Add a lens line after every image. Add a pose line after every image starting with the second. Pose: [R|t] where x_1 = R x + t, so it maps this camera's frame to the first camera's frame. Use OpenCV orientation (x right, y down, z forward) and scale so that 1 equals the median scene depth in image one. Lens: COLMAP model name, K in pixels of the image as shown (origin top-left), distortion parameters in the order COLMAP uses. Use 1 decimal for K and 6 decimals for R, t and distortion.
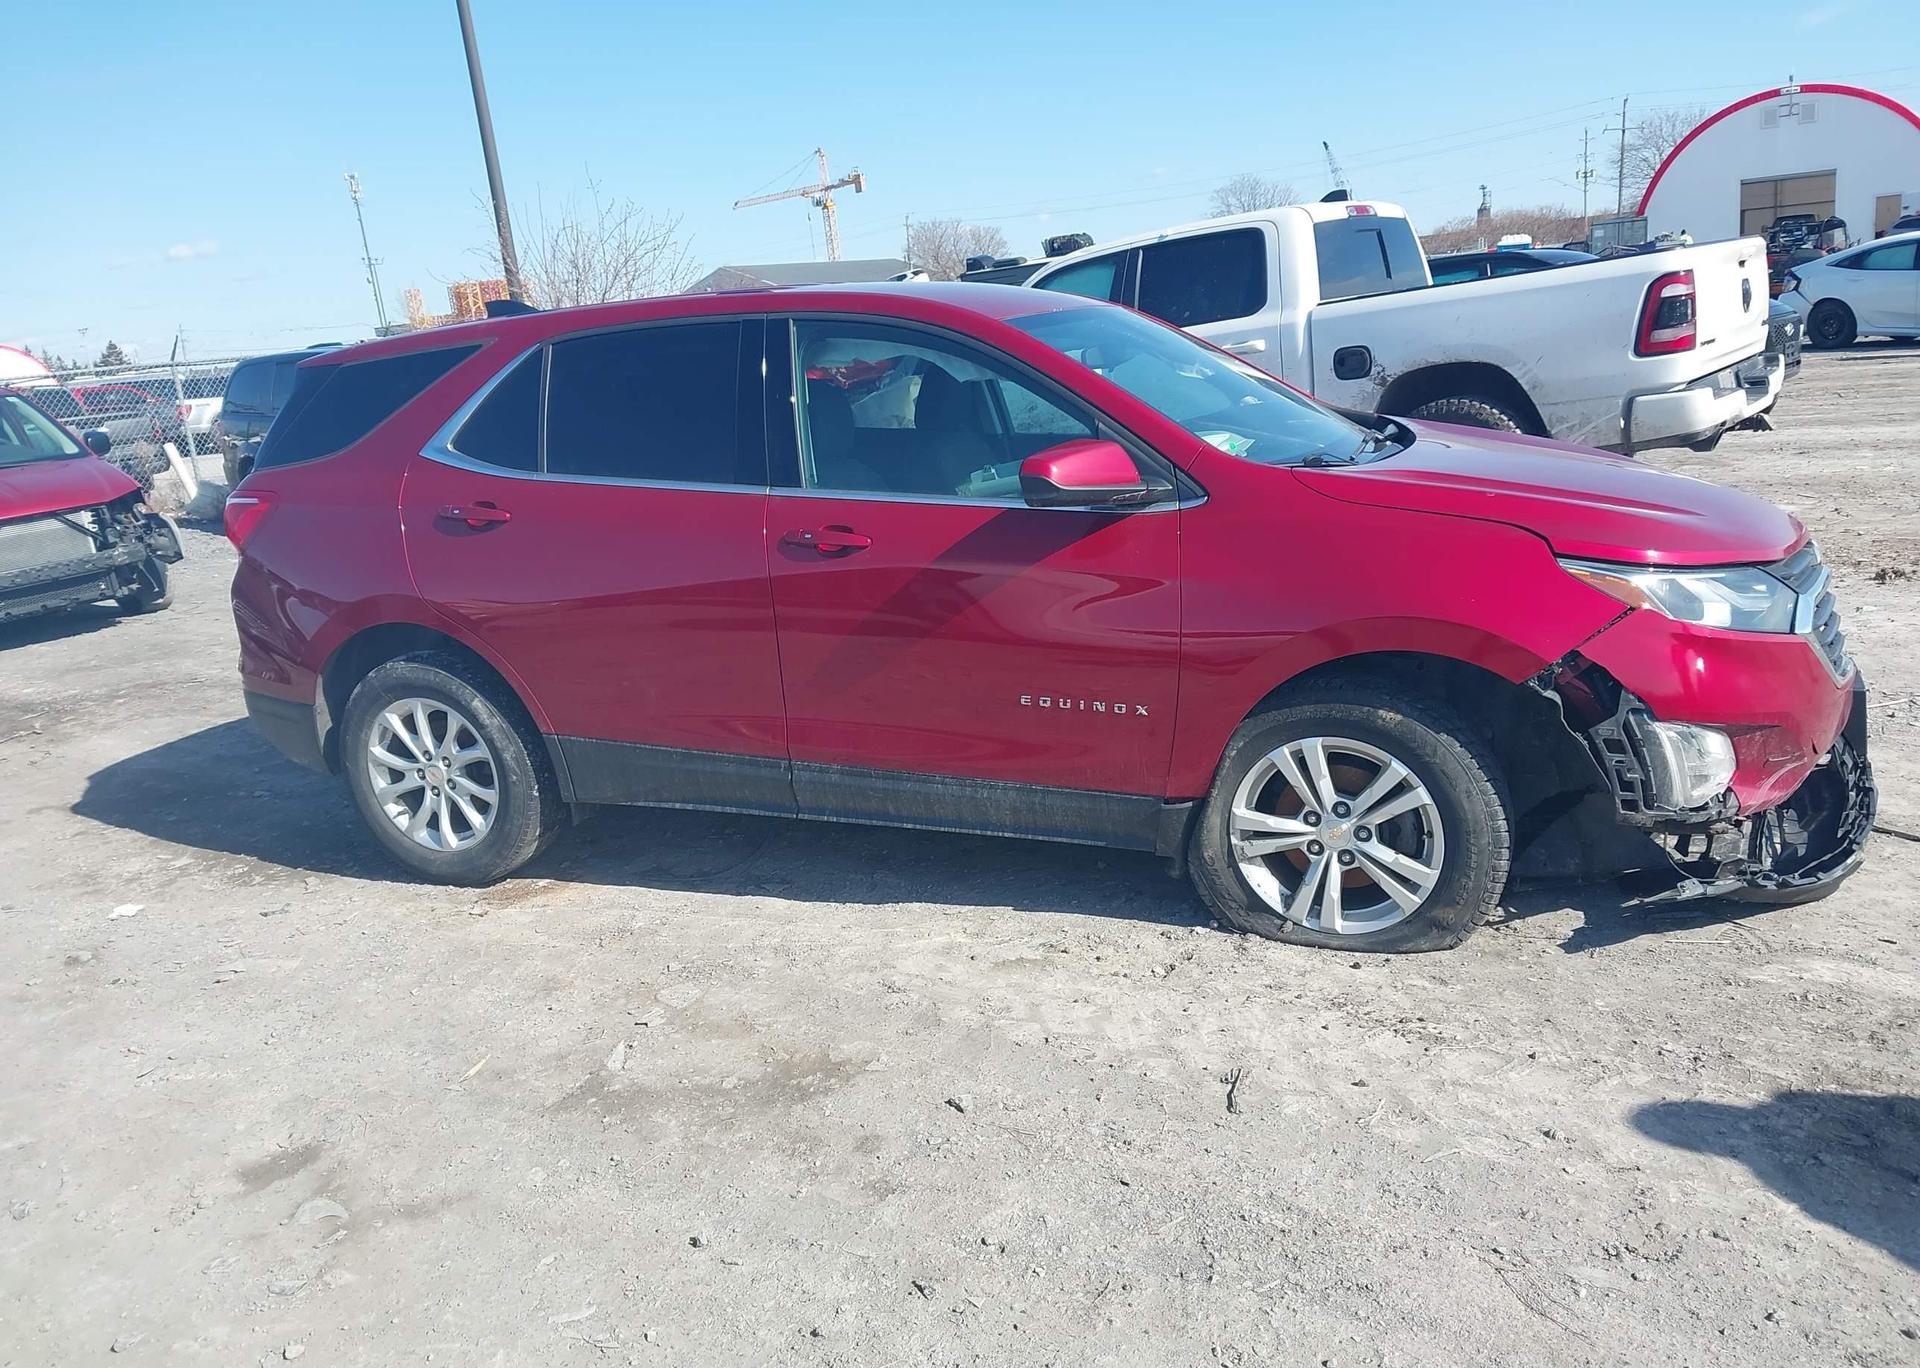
lens RADIAL K [[1524.5, 0, 913.9], [0, 1524.5, 646.1], [0, 0, 1]] dist [0.126386, -0.352258]
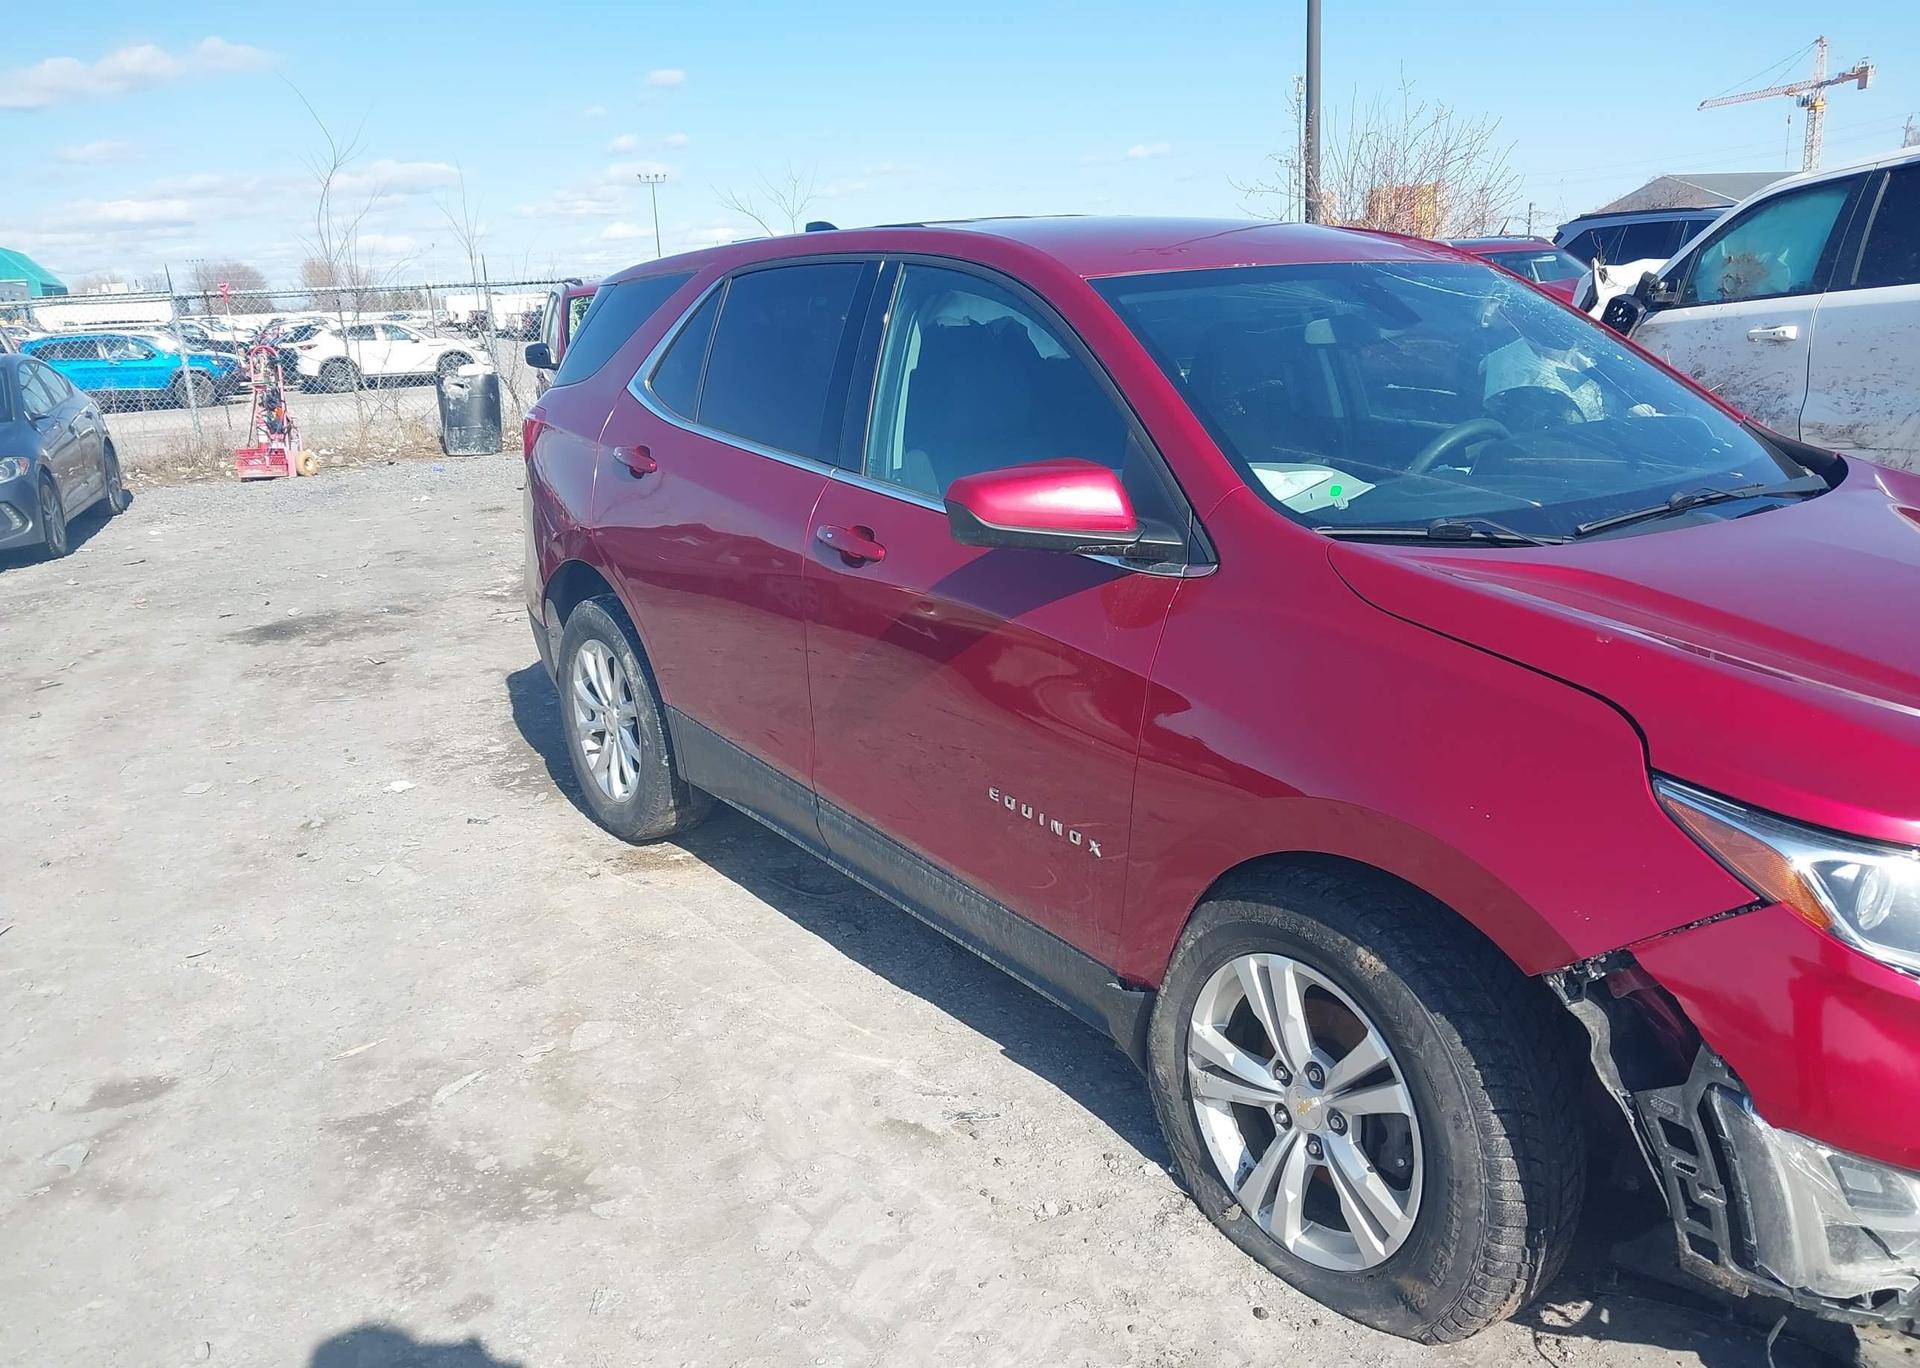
lens RADIAL K [[1513.6, 0, 936.7], [0, 1513.6, 679.1], [0, 0, 1]] dist [0.013242, -0.005925]
pose [[0.848128, 0.184619, -0.496583, 0.422516], [-0.143767, 0.982349, 0.119674, -0.109623], [0.509912, -0.030107, 0.859700, 0.366442]]
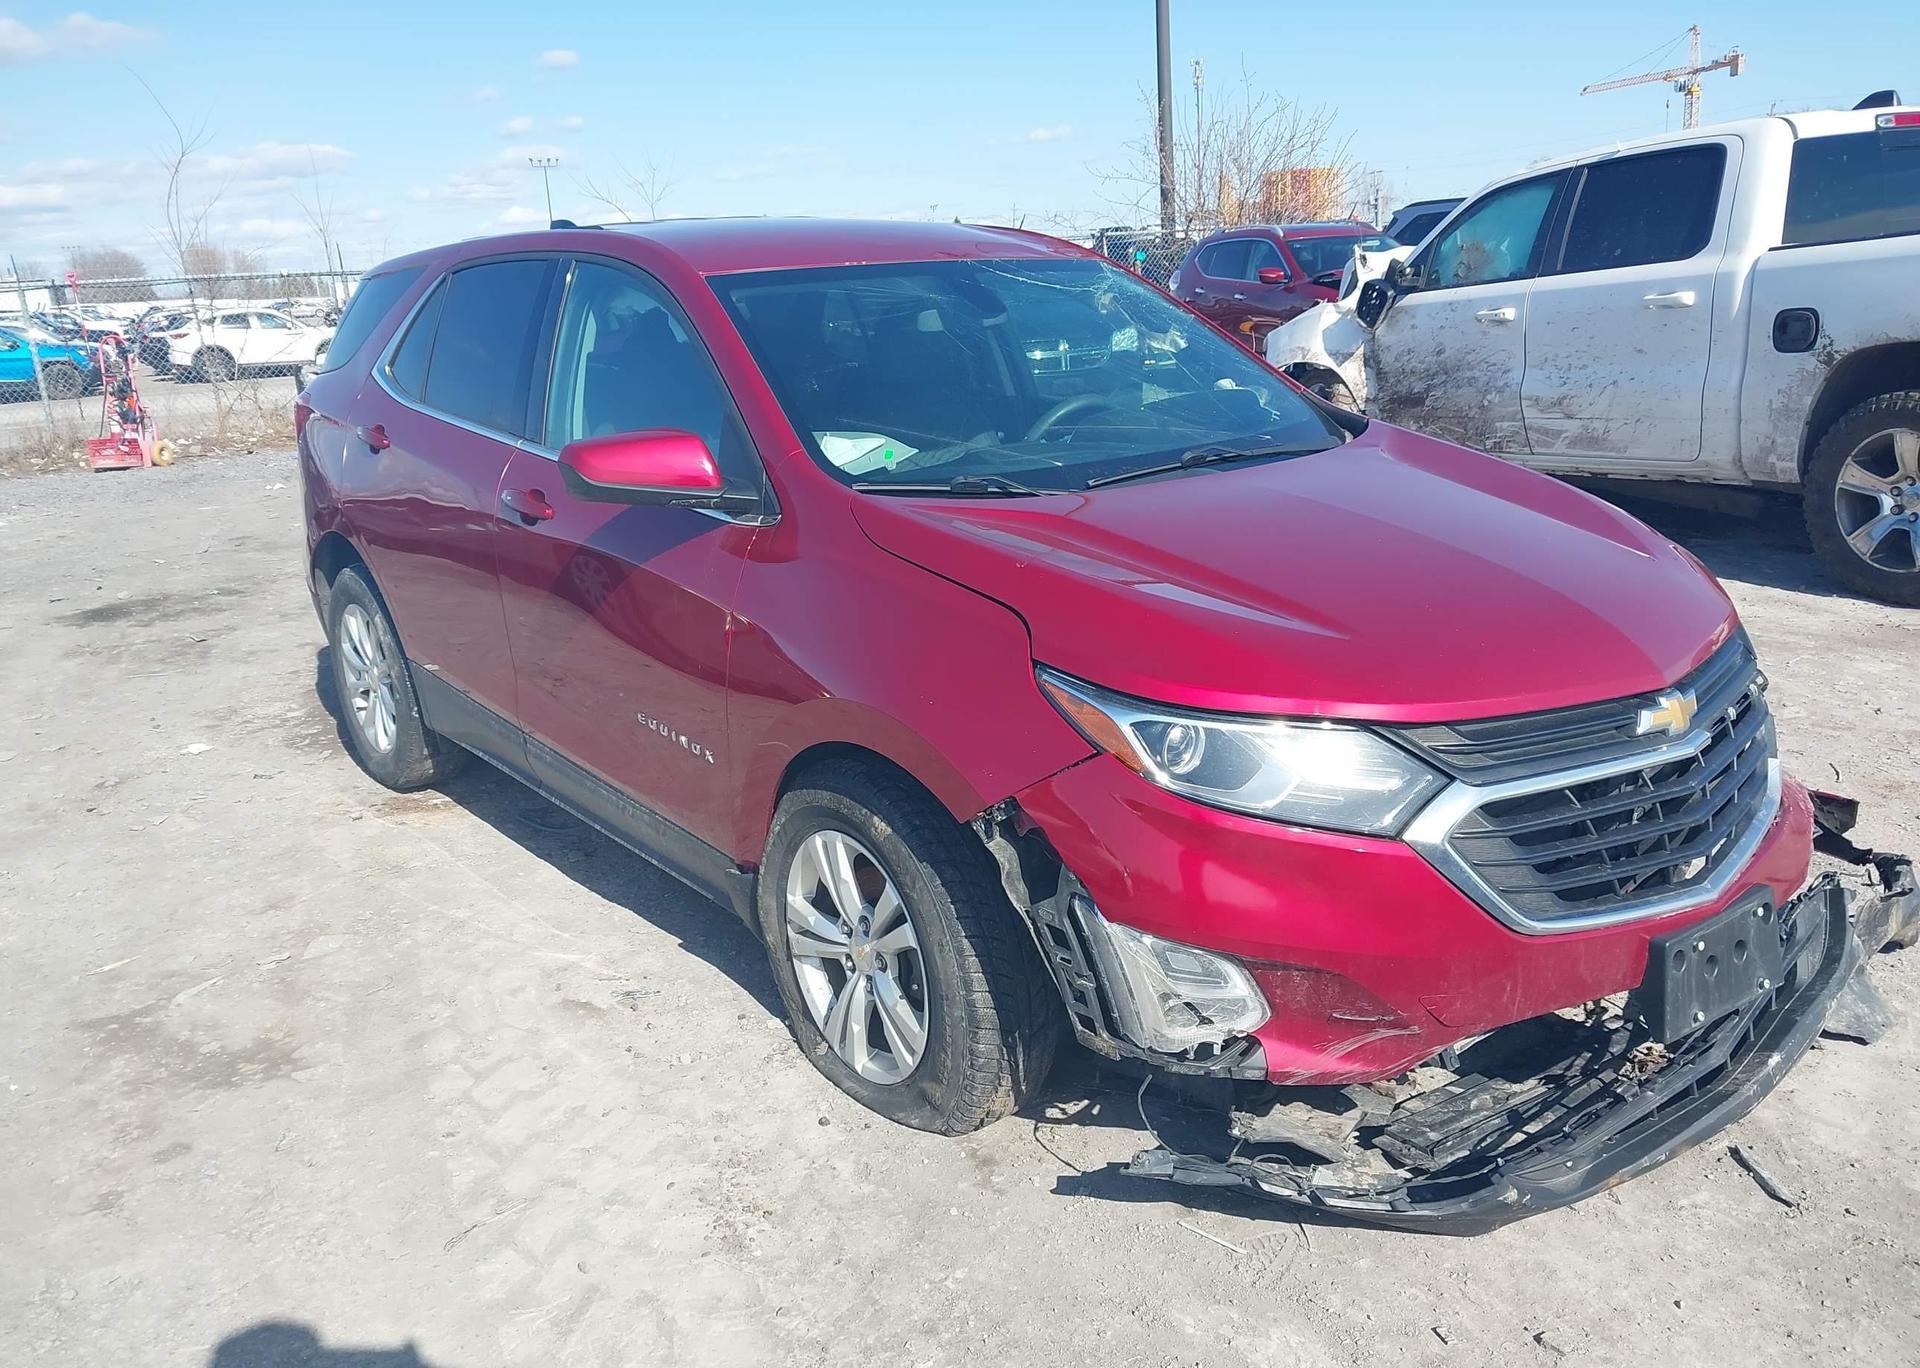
lens RADIAL K [[1515.1, 0, 953.3], [0, 1515.1, 682.6], [0, 0, 1]] dist [0.007593, -0.004250]
pose [[0.882385, 0.170953, -0.438375, 0.630513], [-0.129418, 0.983908, 0.123195, -0.119392], [0.452381, -0.051971, 0.890309, 0.321013]]
